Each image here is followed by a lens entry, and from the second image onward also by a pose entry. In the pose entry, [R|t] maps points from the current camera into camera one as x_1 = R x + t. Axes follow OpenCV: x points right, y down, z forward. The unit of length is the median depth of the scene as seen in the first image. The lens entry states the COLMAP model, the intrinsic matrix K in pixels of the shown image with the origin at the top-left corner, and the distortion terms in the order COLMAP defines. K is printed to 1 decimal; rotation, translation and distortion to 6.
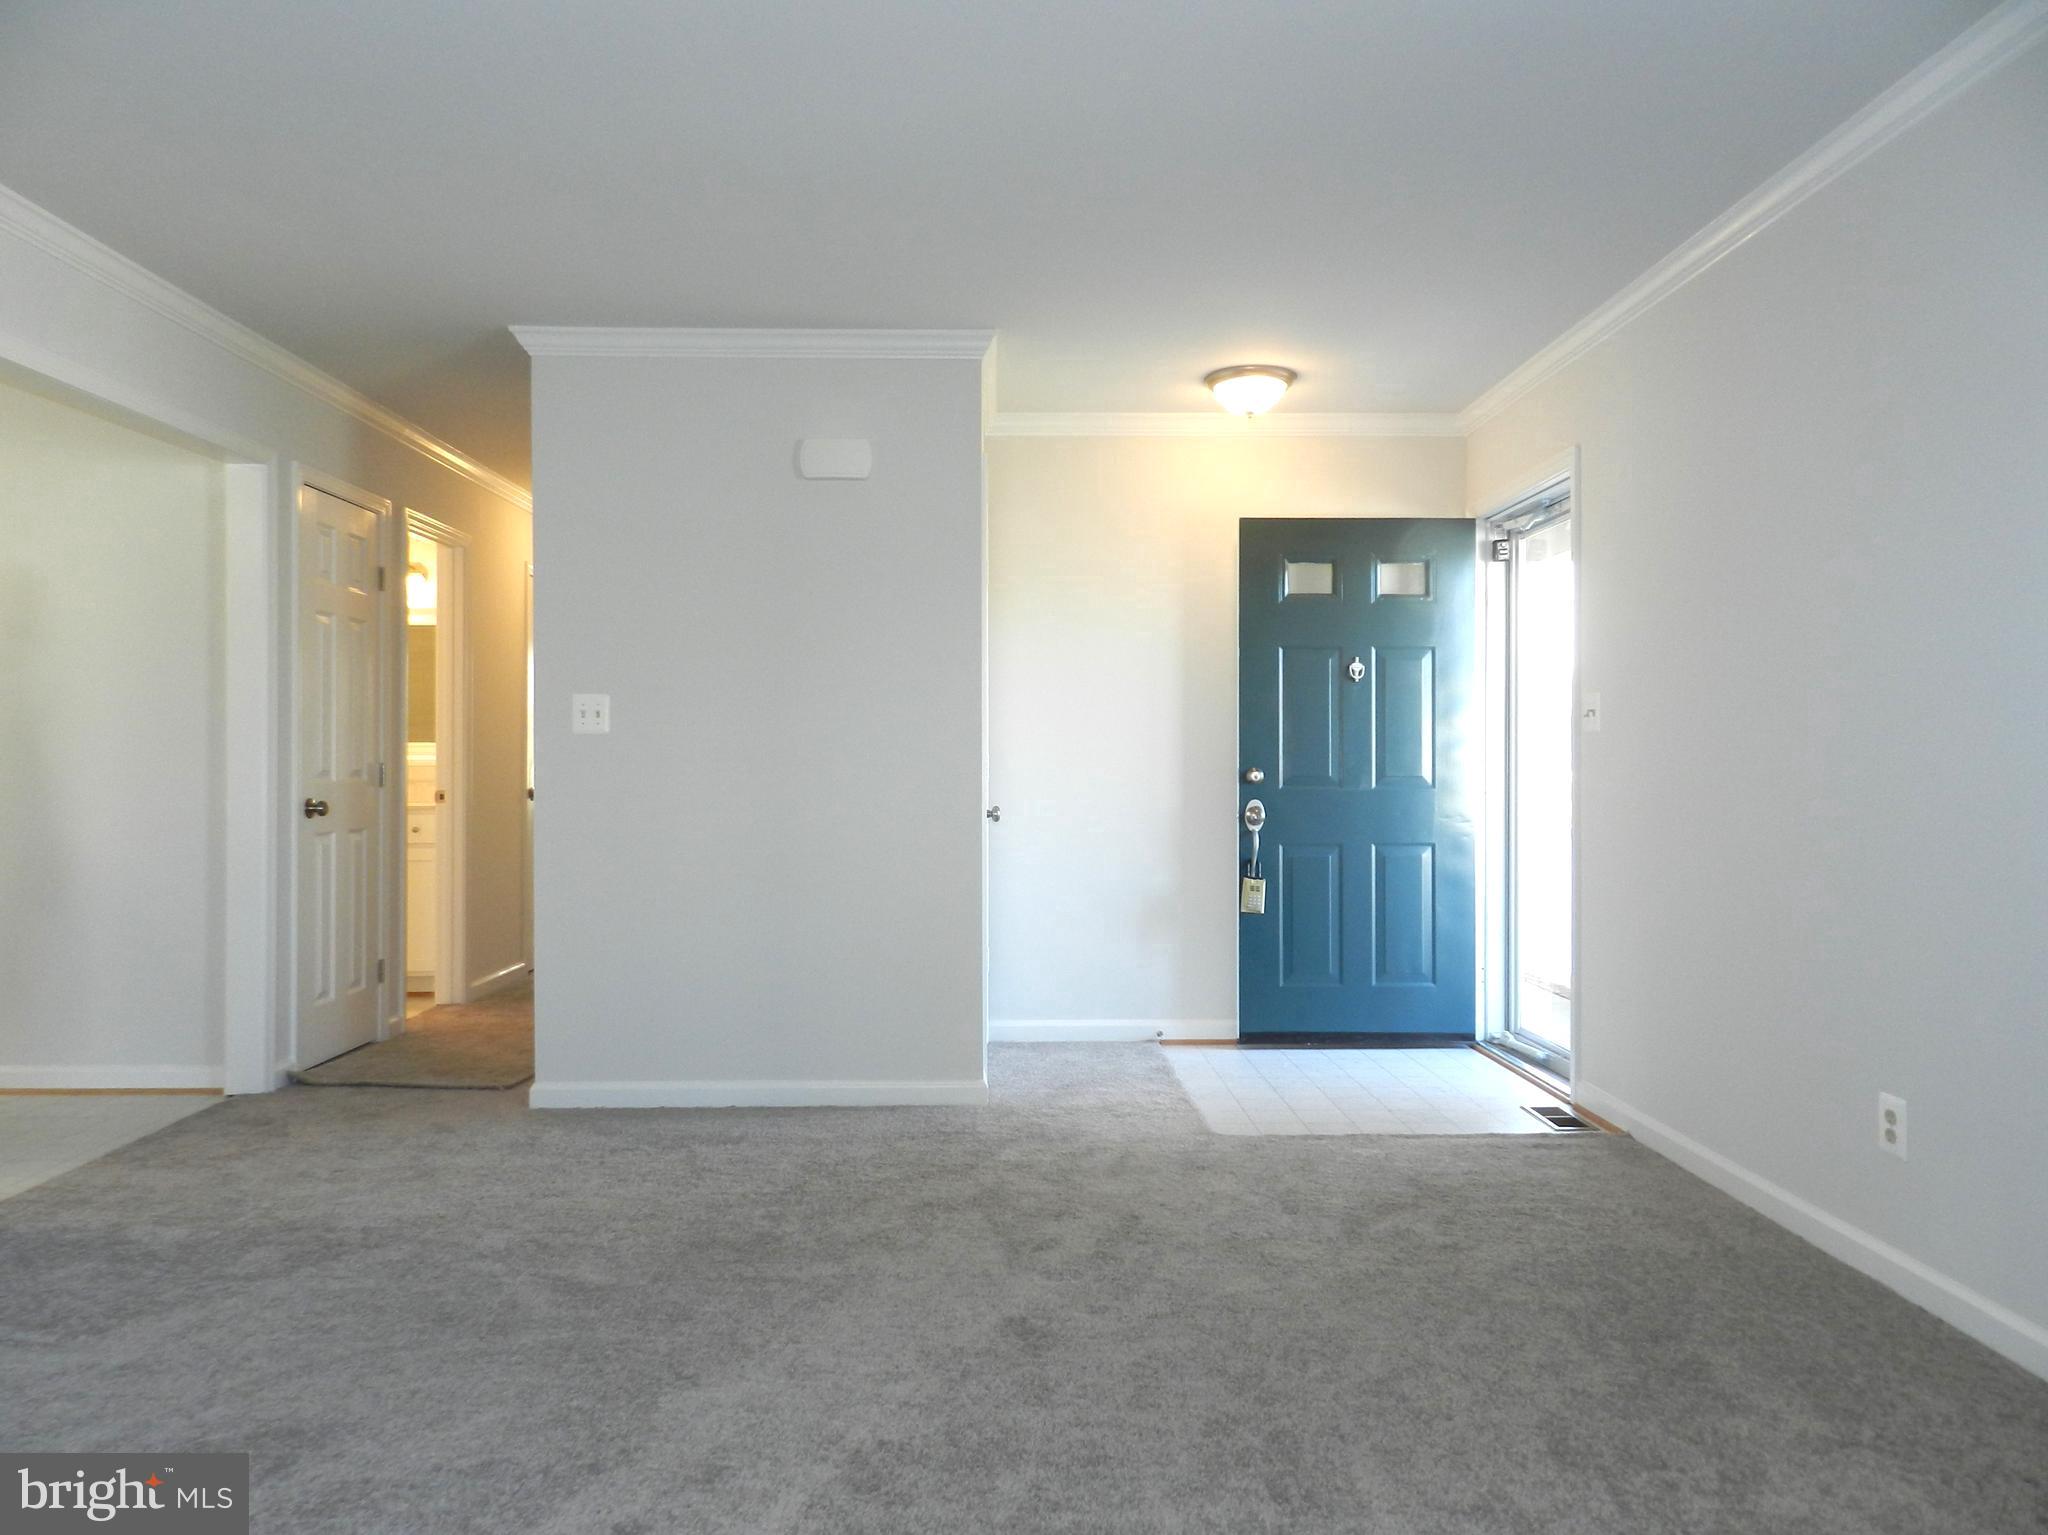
lens RADIAL K [[1429.0, 0, 1024.0], [0, 1429.0, 767.5], [0, 0, 1]] dist [0.019603, -0.004389]
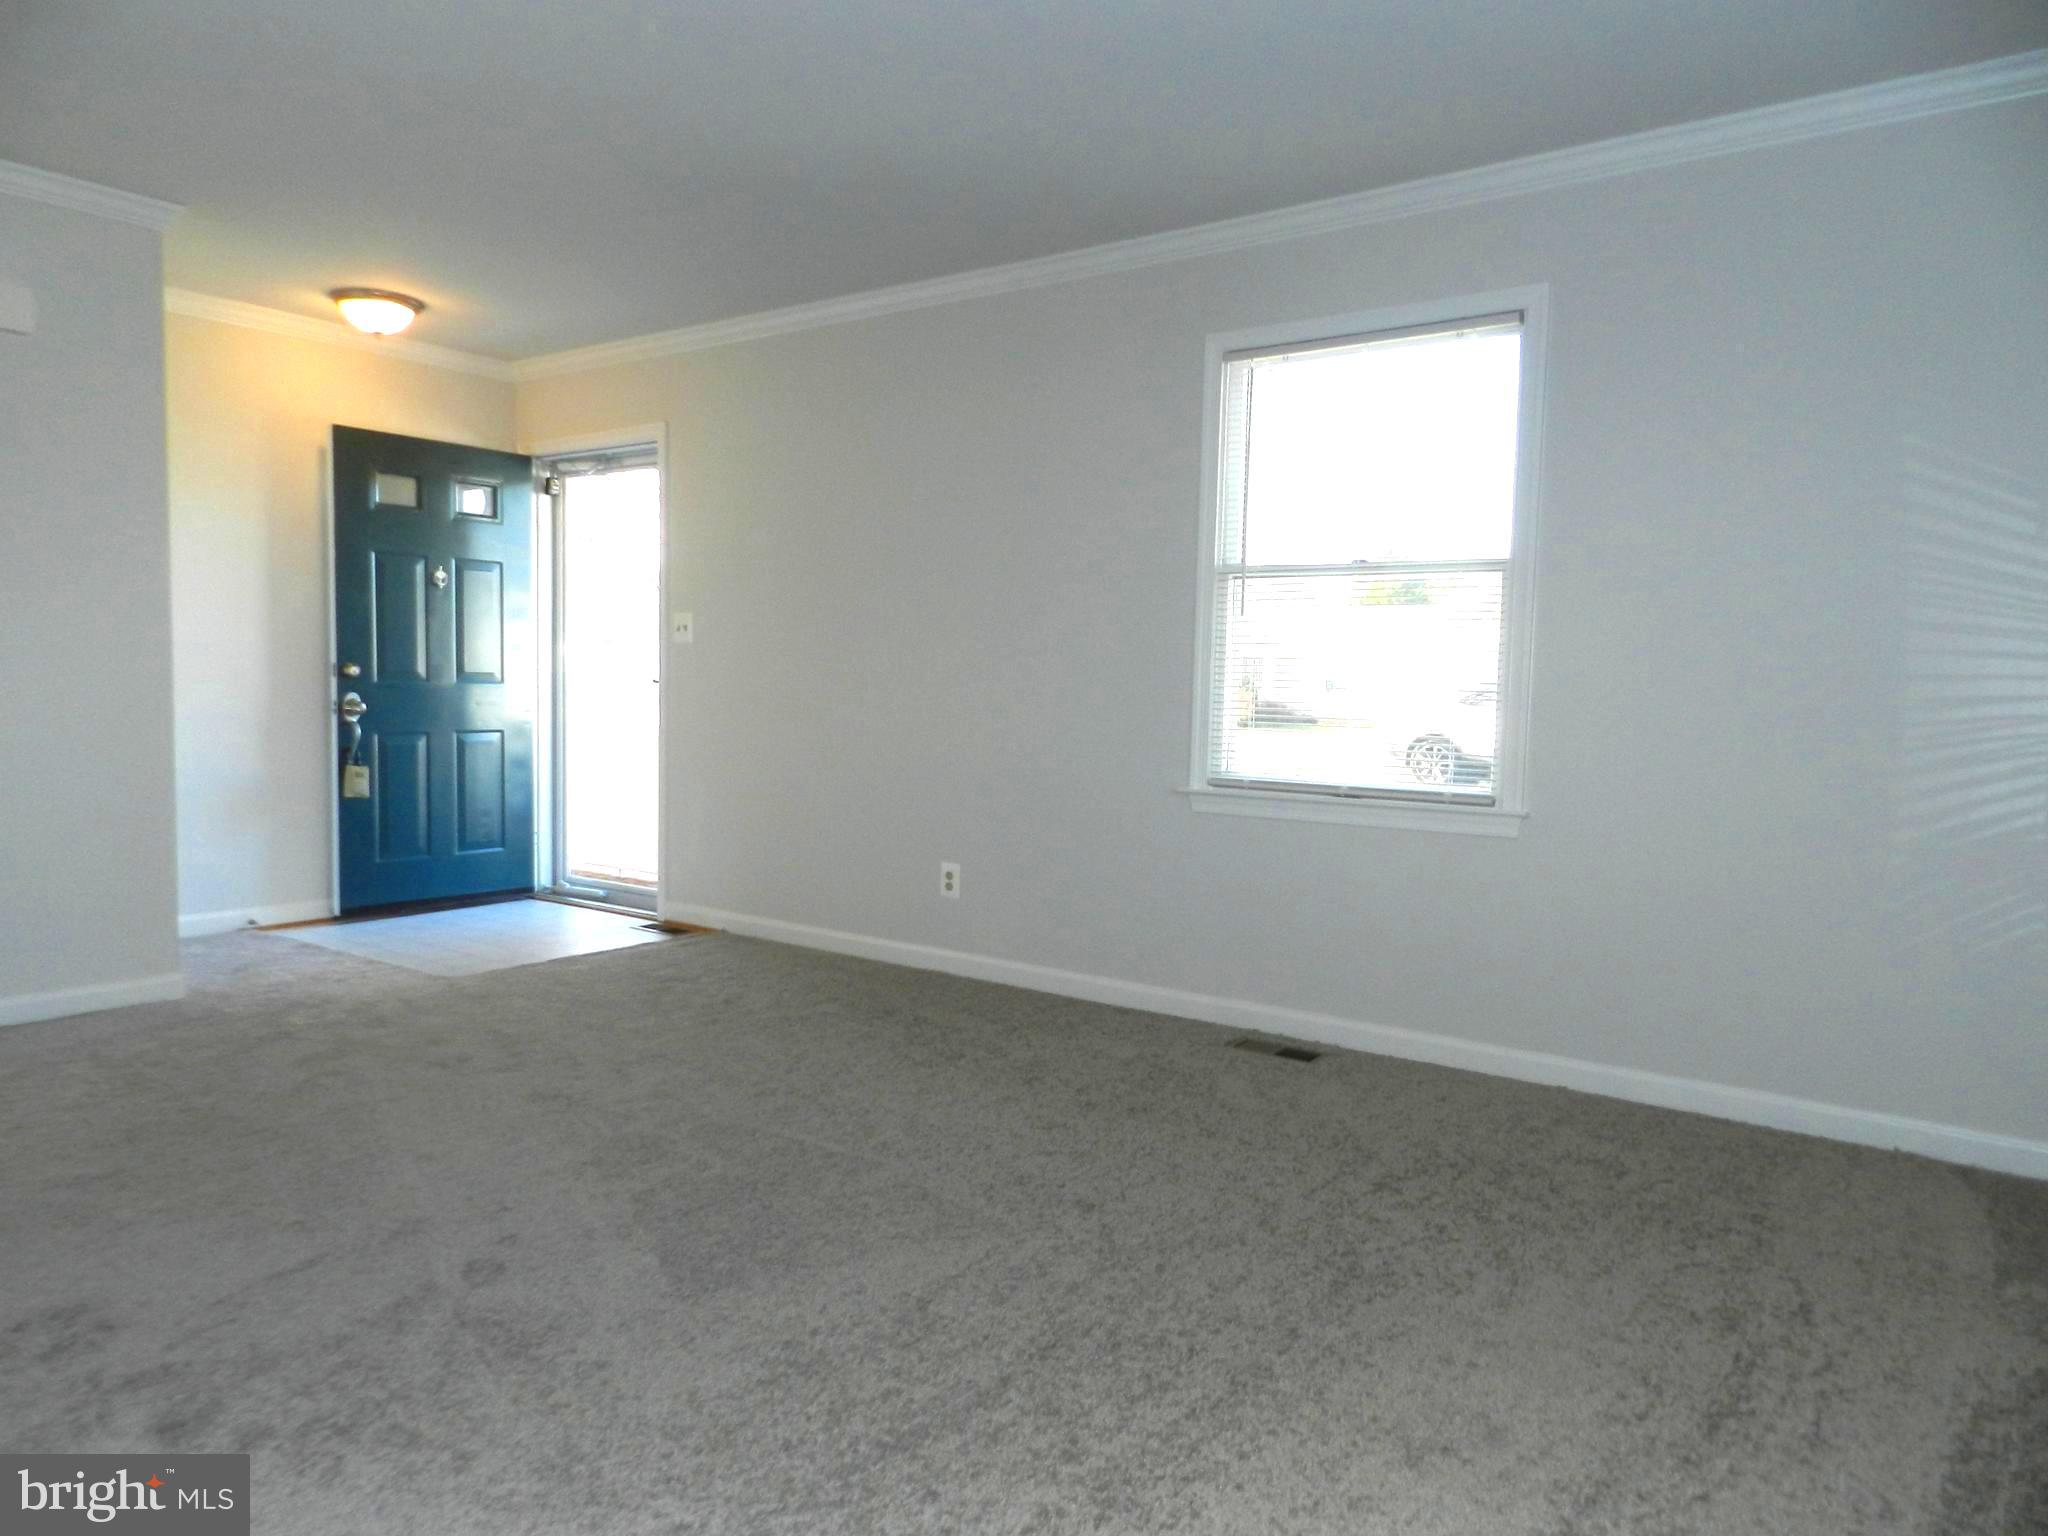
lens RADIAL K [[1429.0, 0, 1024.0], [0, 1429.0, 768.0], [0, 0, 1]] dist [0.019603, -0.004389]
pose [[0.606368, -0.037790, 0.794286, -0.394757], [-0.018328, 0.997941, 0.061471, 0.003618], [-0.794973, -0.051832, 0.604426, -0.057786]]
